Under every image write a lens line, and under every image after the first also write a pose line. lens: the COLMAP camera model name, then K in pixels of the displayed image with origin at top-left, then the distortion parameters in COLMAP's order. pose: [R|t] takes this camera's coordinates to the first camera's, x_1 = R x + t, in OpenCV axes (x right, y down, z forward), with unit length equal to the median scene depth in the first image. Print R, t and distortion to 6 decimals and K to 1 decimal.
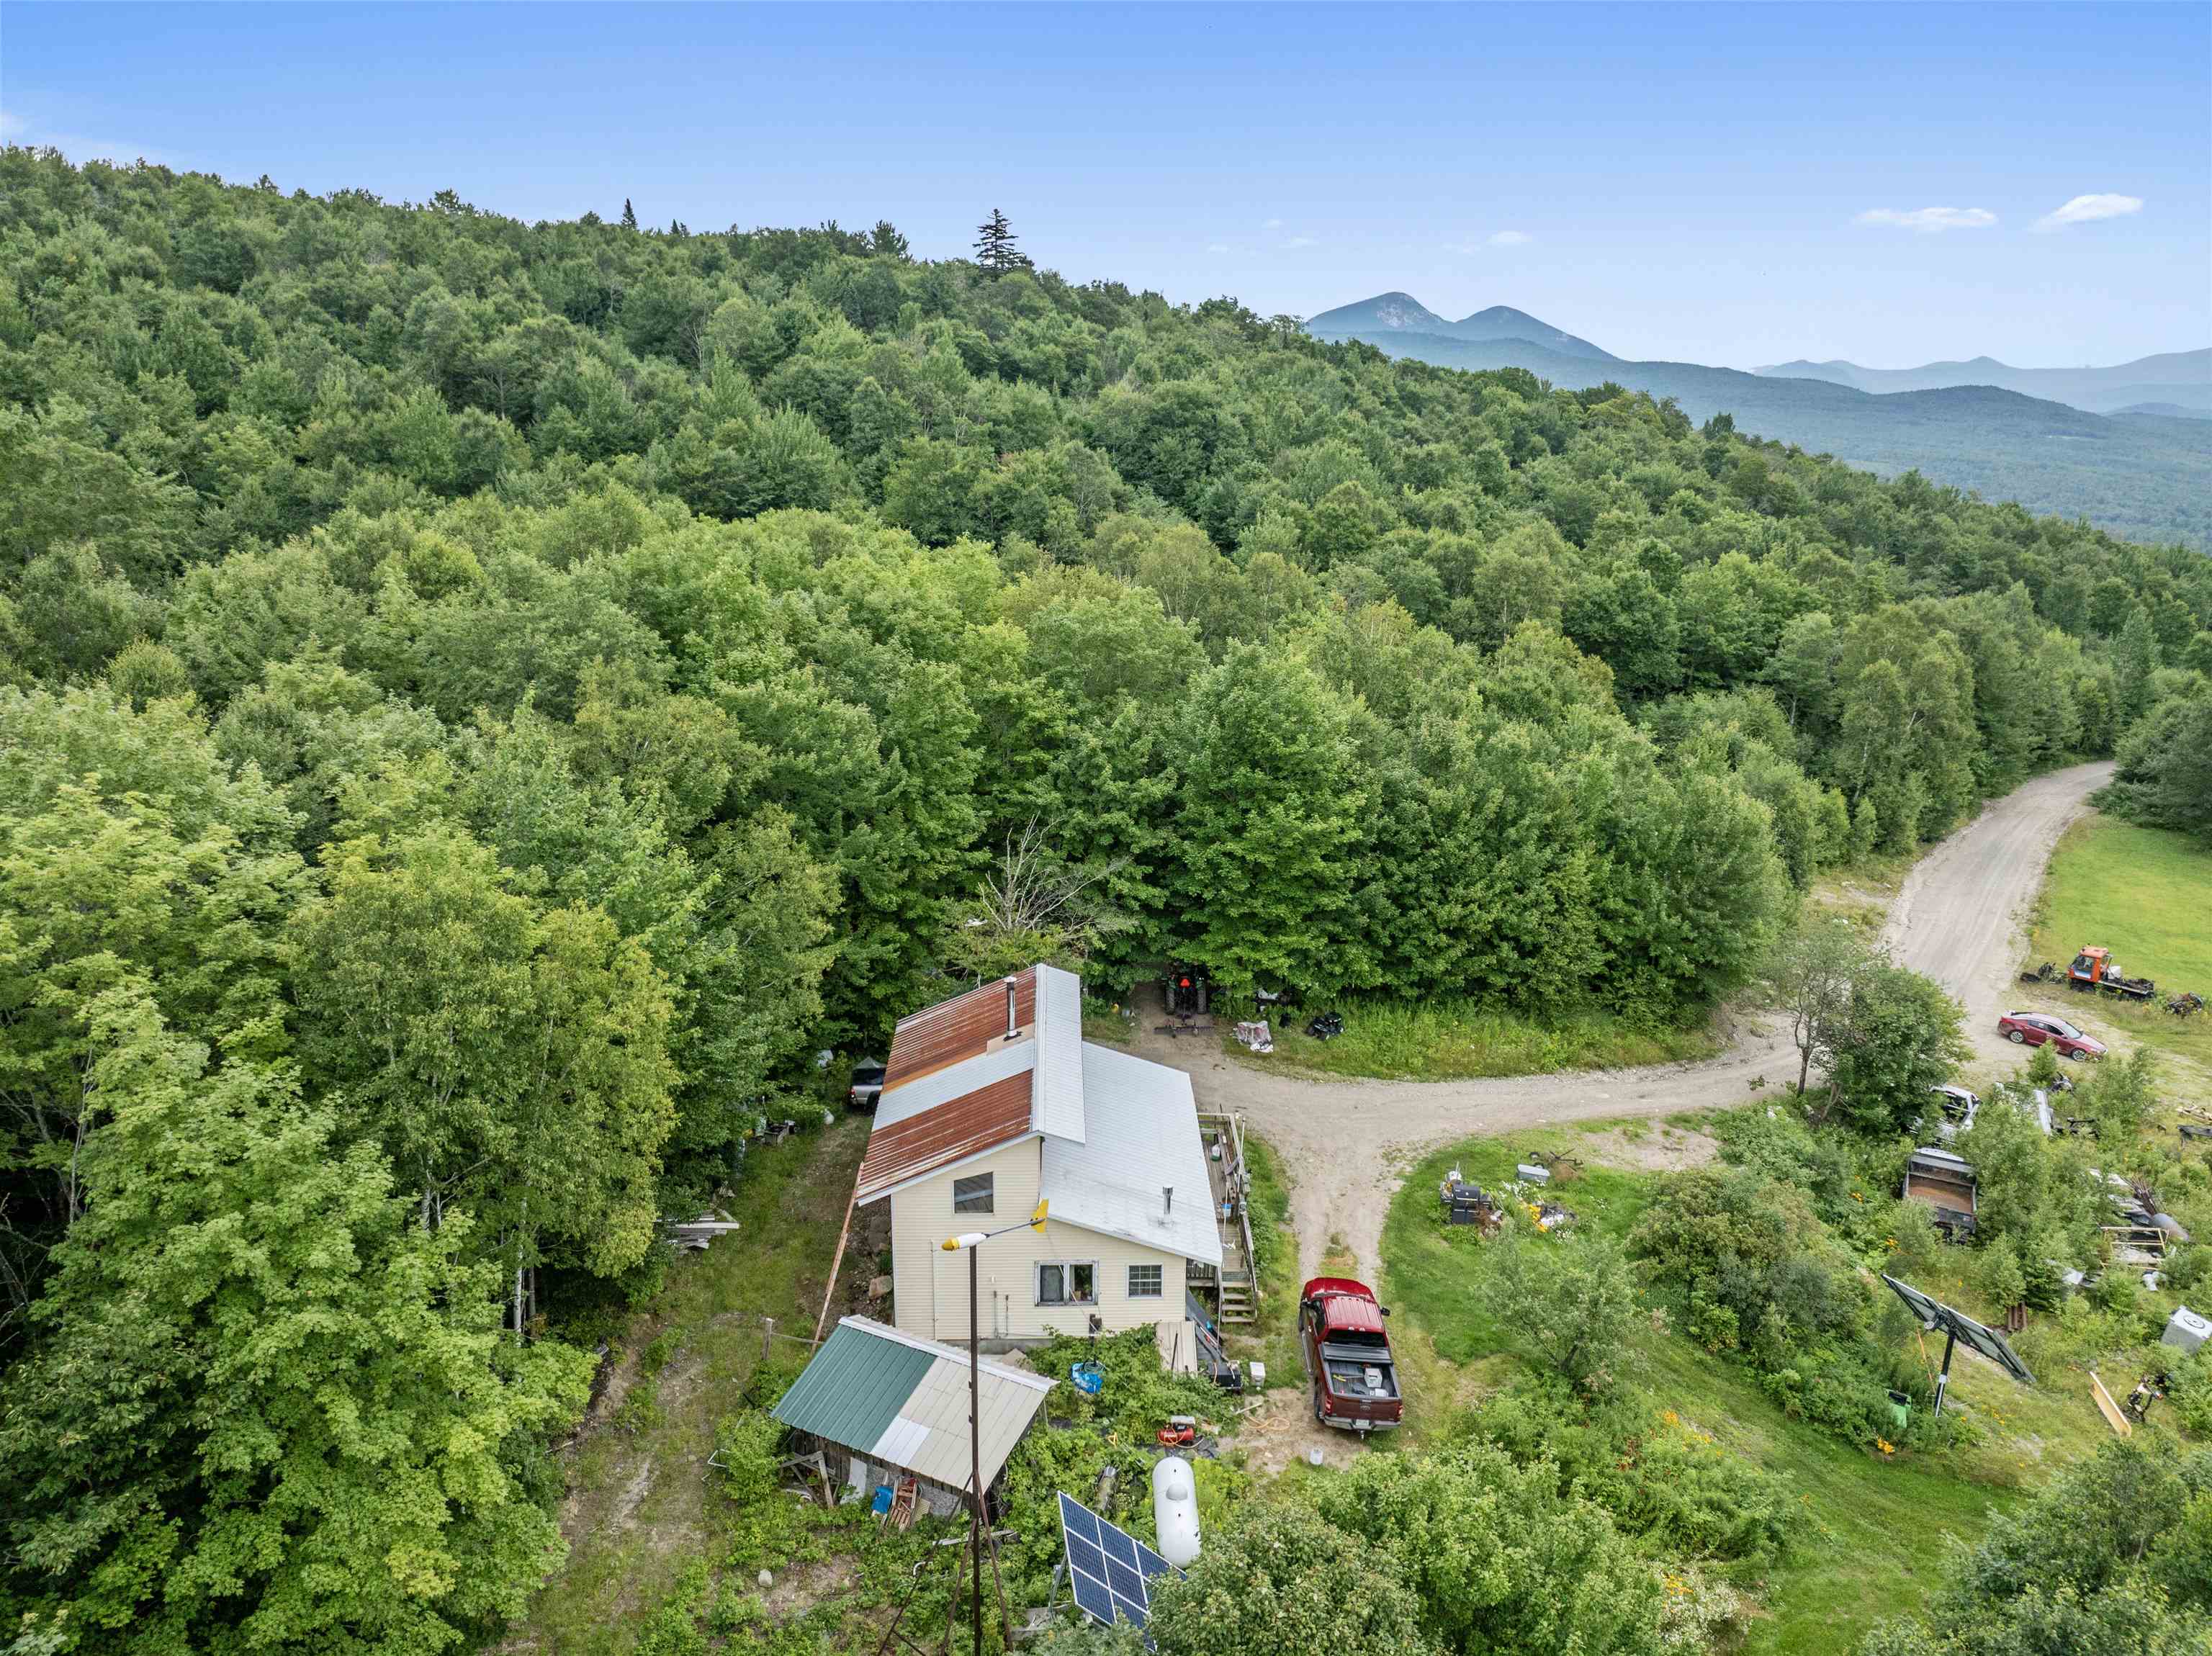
lens RADIAL K [[1556.6, 0, 1115.9], [0, 1556.6, 817.9], [0, 0, 1]] dist [-0.037389, -0.004074]
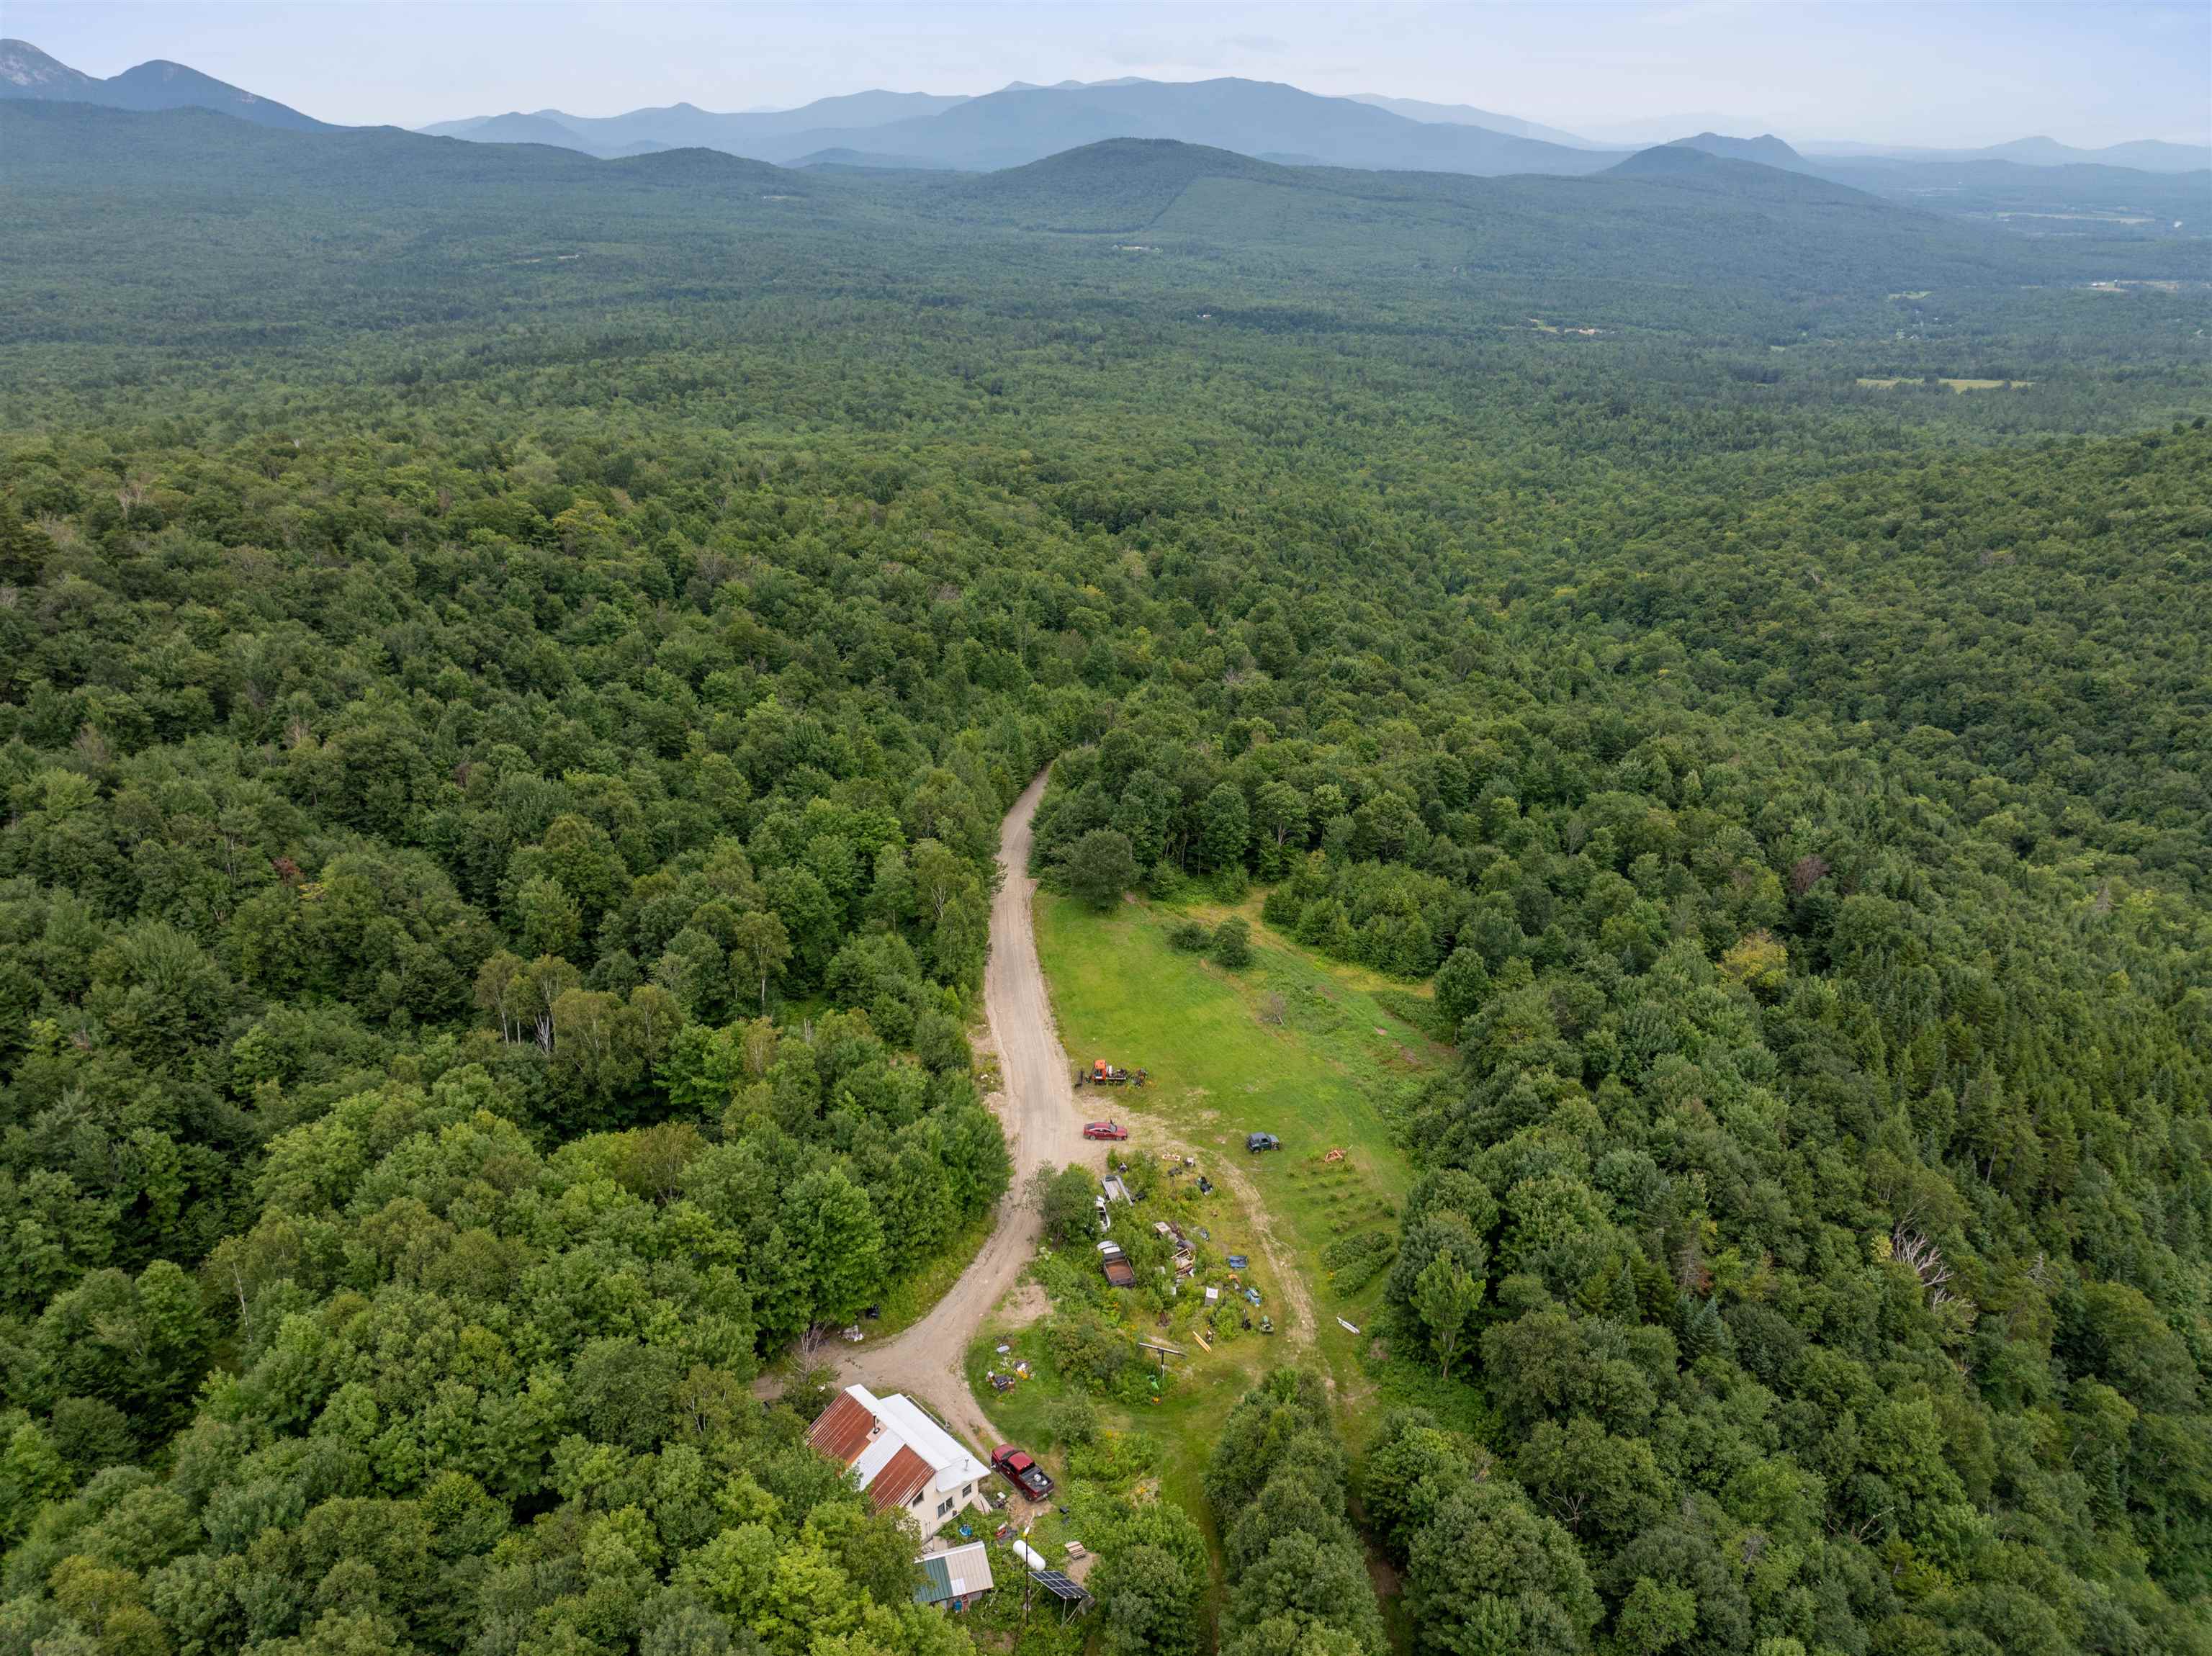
lens RADIAL K [[1556.6, 0, 1115.9], [0, 1556.6, 817.9], [0, 0, 1]] dist [-0.037389, -0.004074]
pose [[0.732730, -0.285964, 0.617520, -0.761586], [0.192438, 0.957457, 0.215042, -0.931786], [-0.652743, -0.038733, 0.756588, -0.826020]]
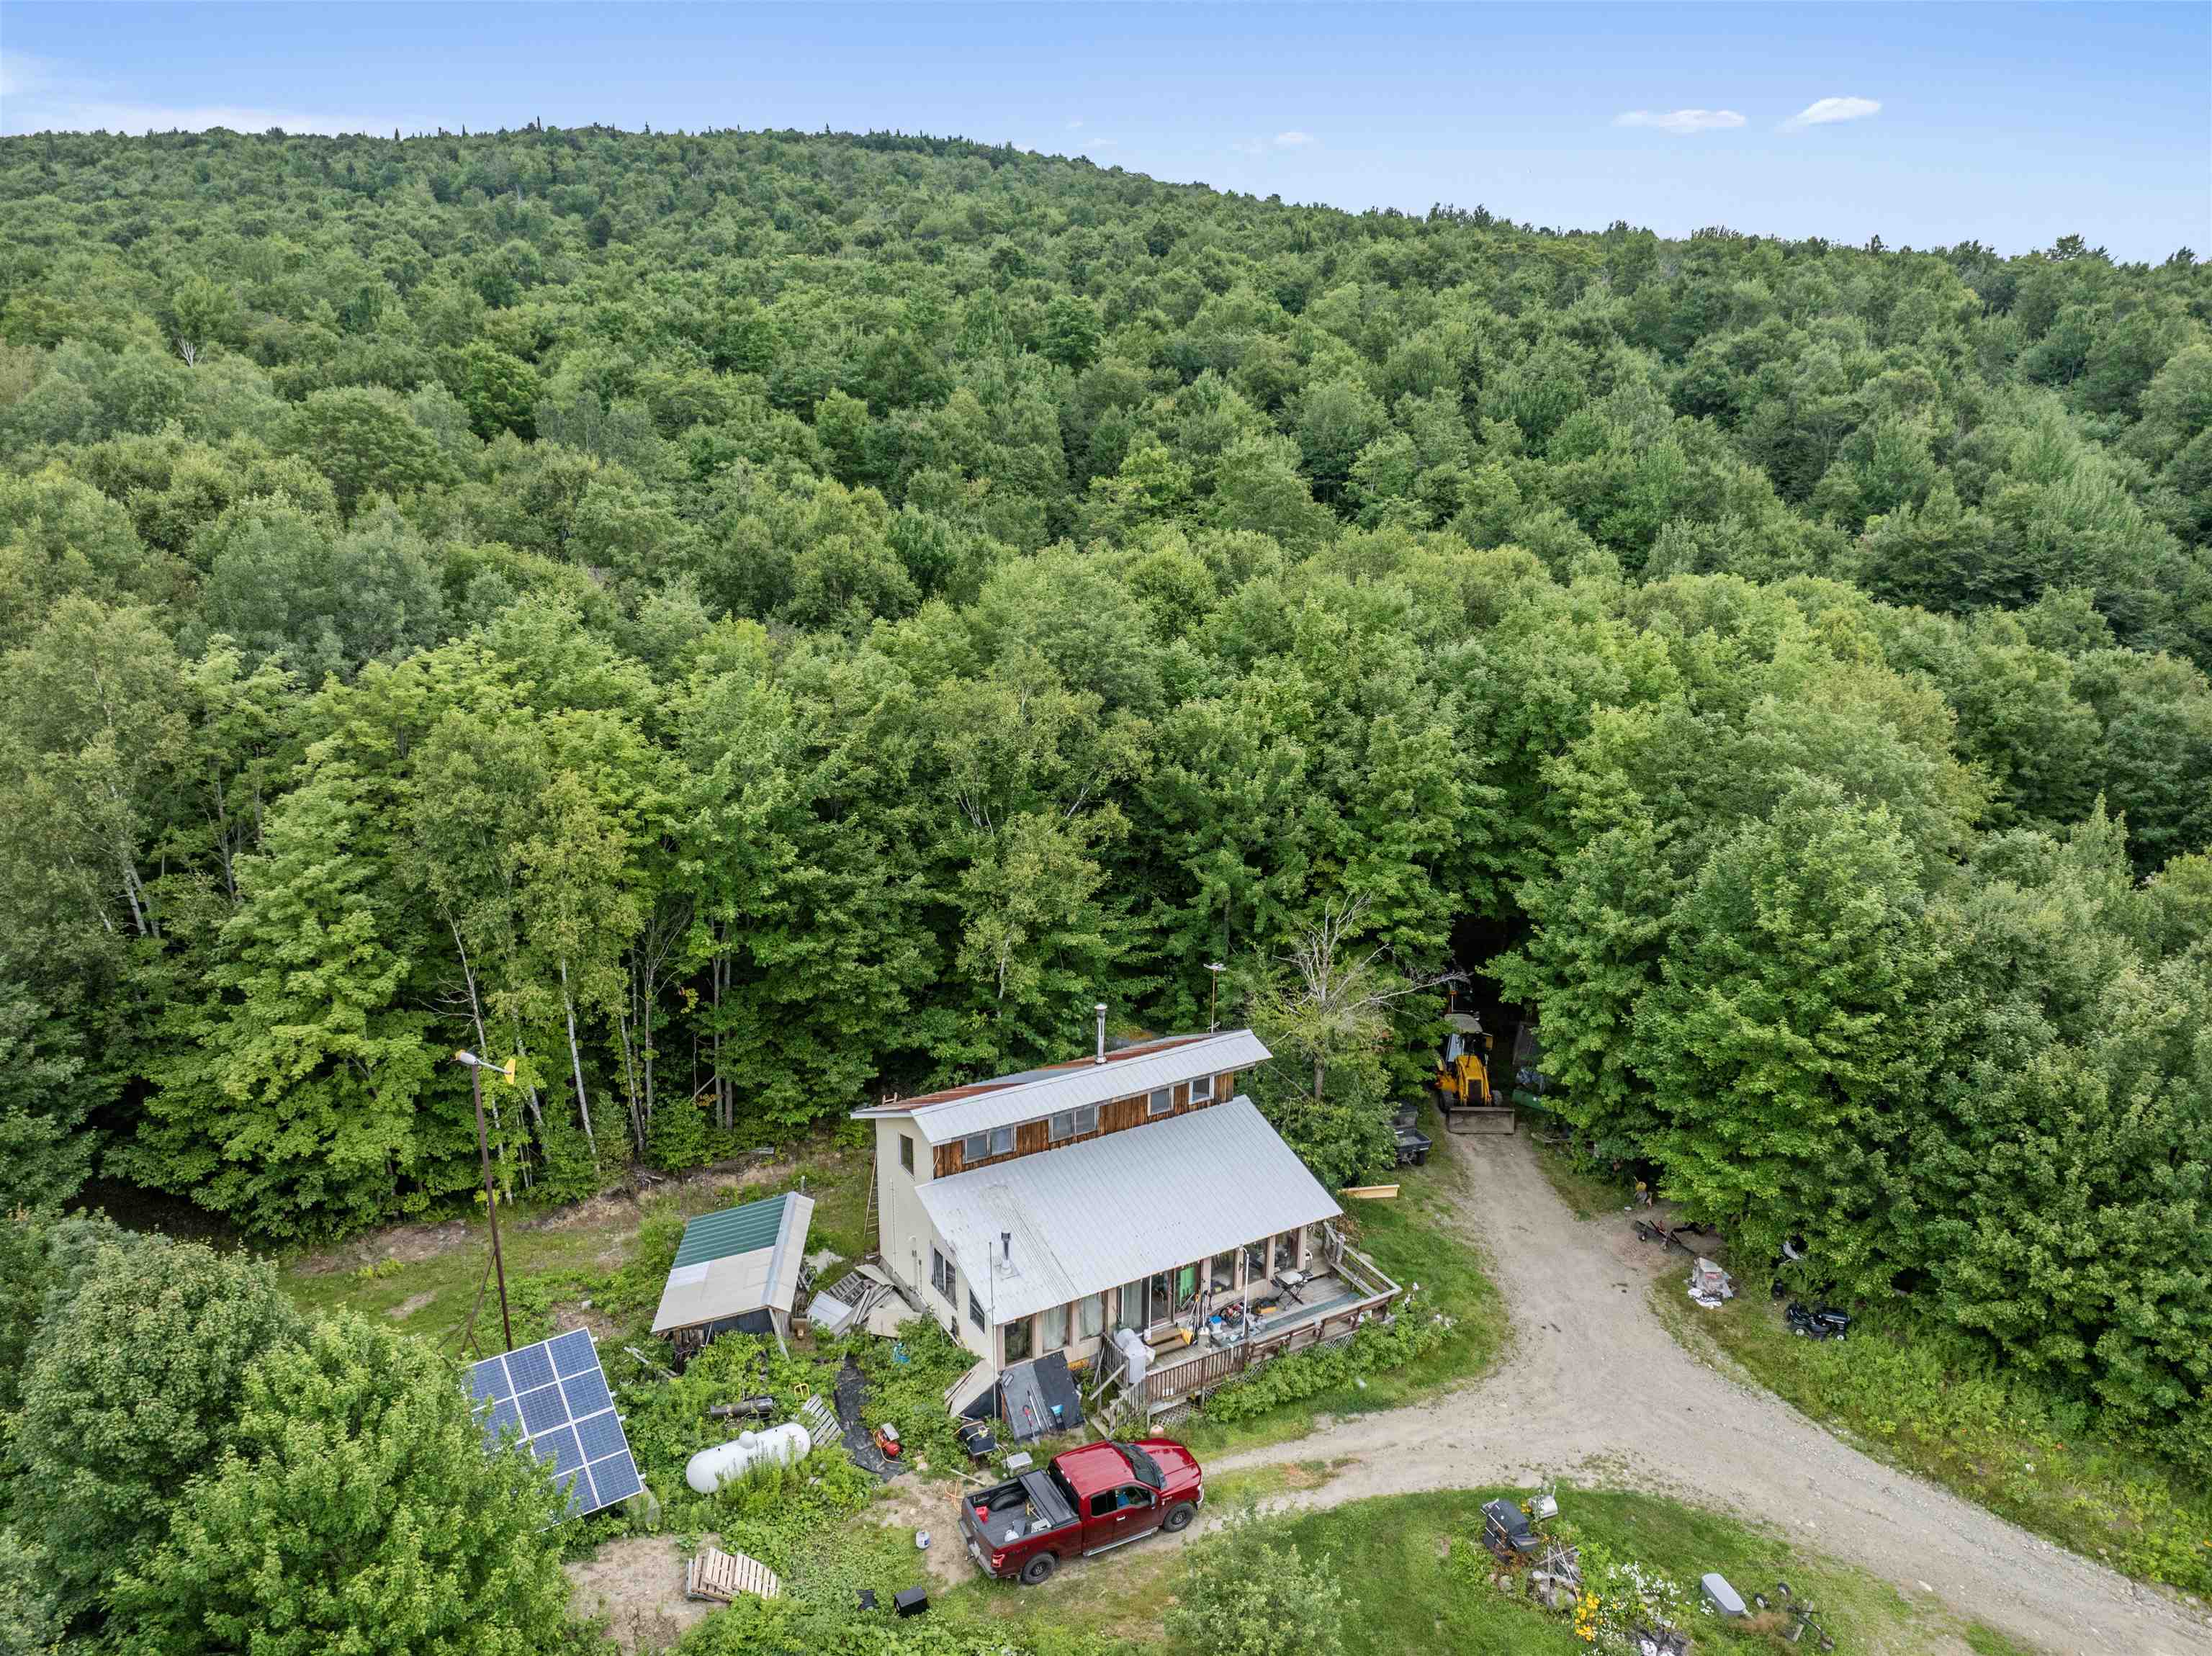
lens RADIAL K [[1554.8, 0, 1115.7], [0, 1554.8, 820.3], [0, 0, 1]] dist [-0.038244, 0.002649]
pose [[0.486654, 0.216668, -0.846300, 0.543925], [-0.246297, 0.963485, 0.105040, -0.086905], [0.838156, 0.157324, 0.522248, 0.323674]]
